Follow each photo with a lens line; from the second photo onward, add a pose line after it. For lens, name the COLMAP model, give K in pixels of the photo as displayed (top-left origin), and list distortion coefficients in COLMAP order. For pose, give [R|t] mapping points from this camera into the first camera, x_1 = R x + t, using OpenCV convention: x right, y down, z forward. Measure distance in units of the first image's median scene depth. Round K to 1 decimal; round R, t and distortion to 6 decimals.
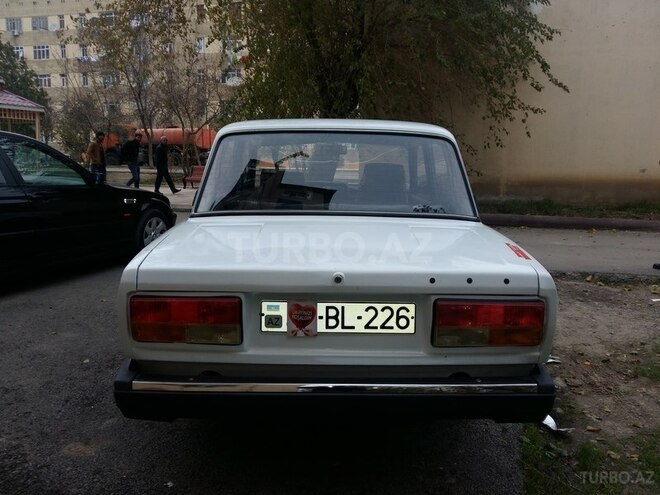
lens RADIAL K [[528.3, 0, 330.0], [0, 528.3, 247.5], [0, 0, 1]] dist [0.101741, -0.151171]
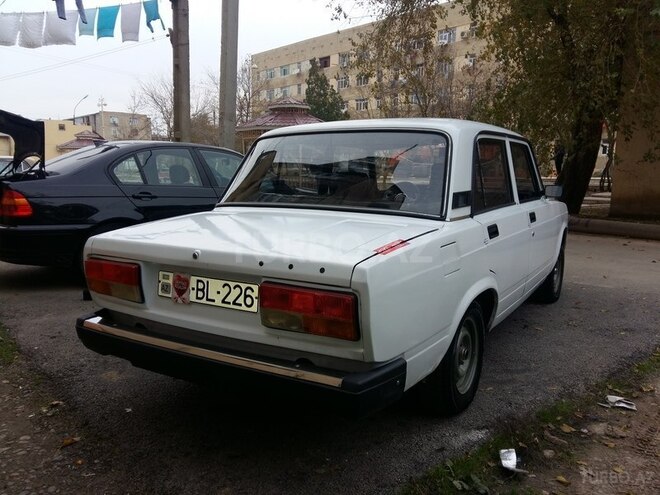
lens RADIAL K [[528.3, 0, 330.0], [0, 528.3, 247.5], [0, 0, 1]] dist [0.101741, -0.151171]
pose [[0.848409, 0.064011, -0.525457, 0.844876], [-0.075743, 0.997127, -0.000825, 0.019873], [0.523894, 0.040499, 0.850820, 0.159001]]
